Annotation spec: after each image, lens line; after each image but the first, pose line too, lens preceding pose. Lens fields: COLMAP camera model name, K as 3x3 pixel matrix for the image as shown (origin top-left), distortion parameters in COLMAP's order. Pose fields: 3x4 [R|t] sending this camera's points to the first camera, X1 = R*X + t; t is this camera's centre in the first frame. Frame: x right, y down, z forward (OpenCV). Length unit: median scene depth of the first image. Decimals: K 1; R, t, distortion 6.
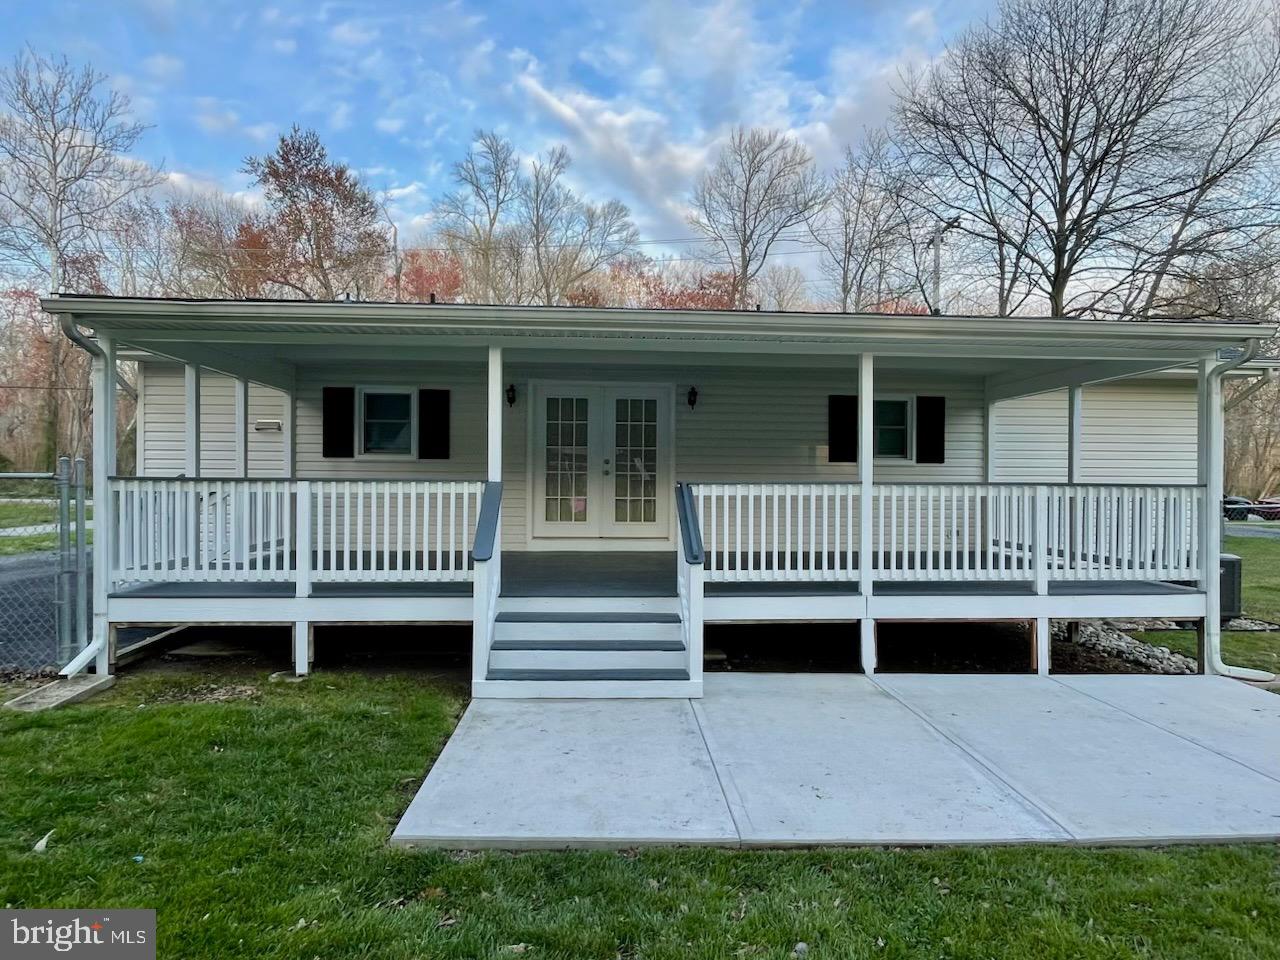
lens RADIAL K [[754.5, 0, 640.0], [0, 754.5, 480.0], [0, 0, 1]] dist [0.003887, 0.000723]
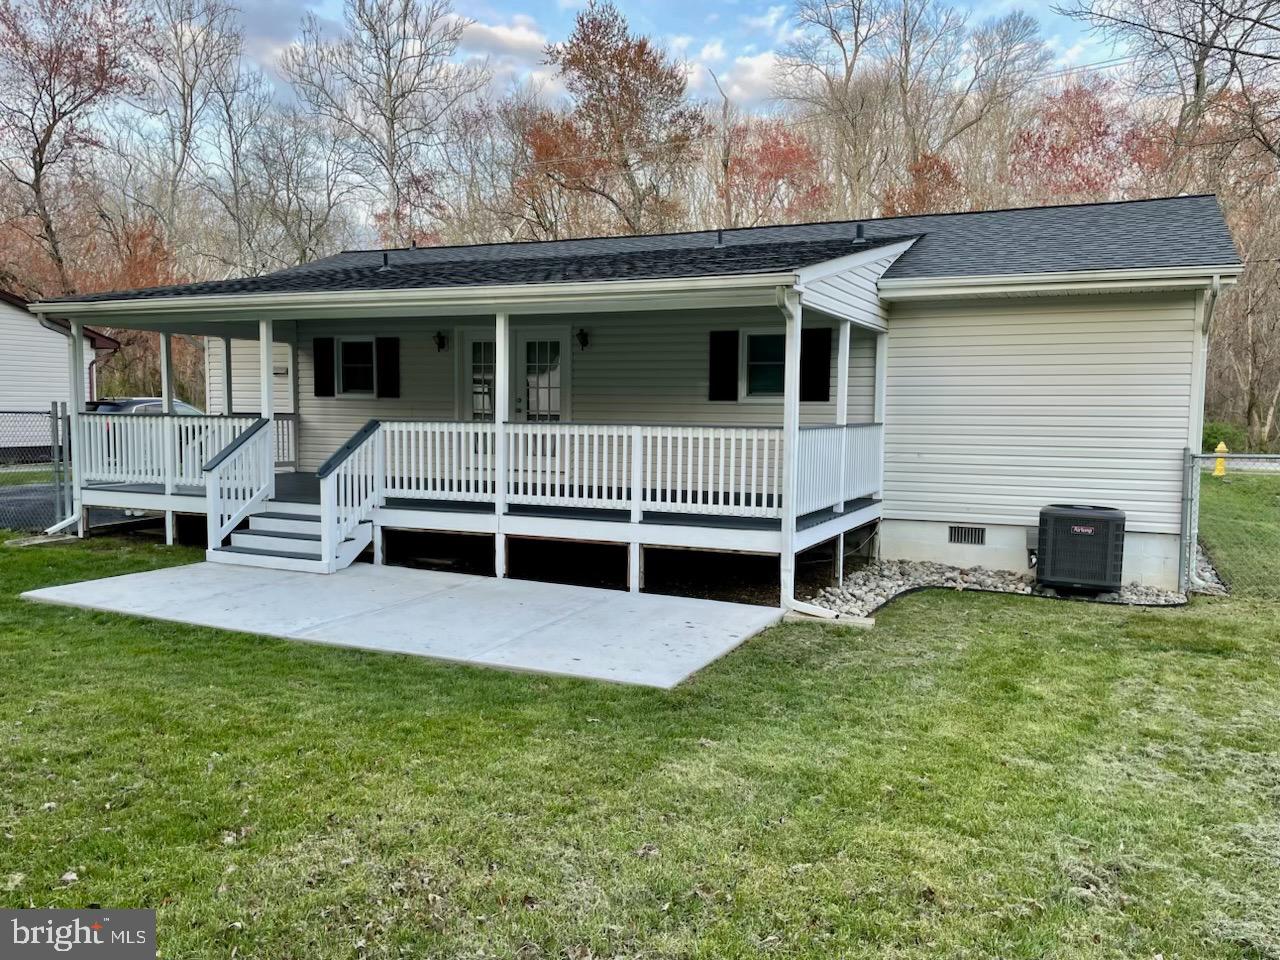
lens RADIAL K [[1016.1, 0, 640.0], [0, 1016.1, 480.0], [0, 0, 1]] dist [0.064361, -0.001444]
pose [[0.885922, 0.036565, -0.462390, 0.915257], [-0.006198, 0.997732, 0.067023, -0.010101], [0.463792, -0.056512, 0.884140, -0.250846]]
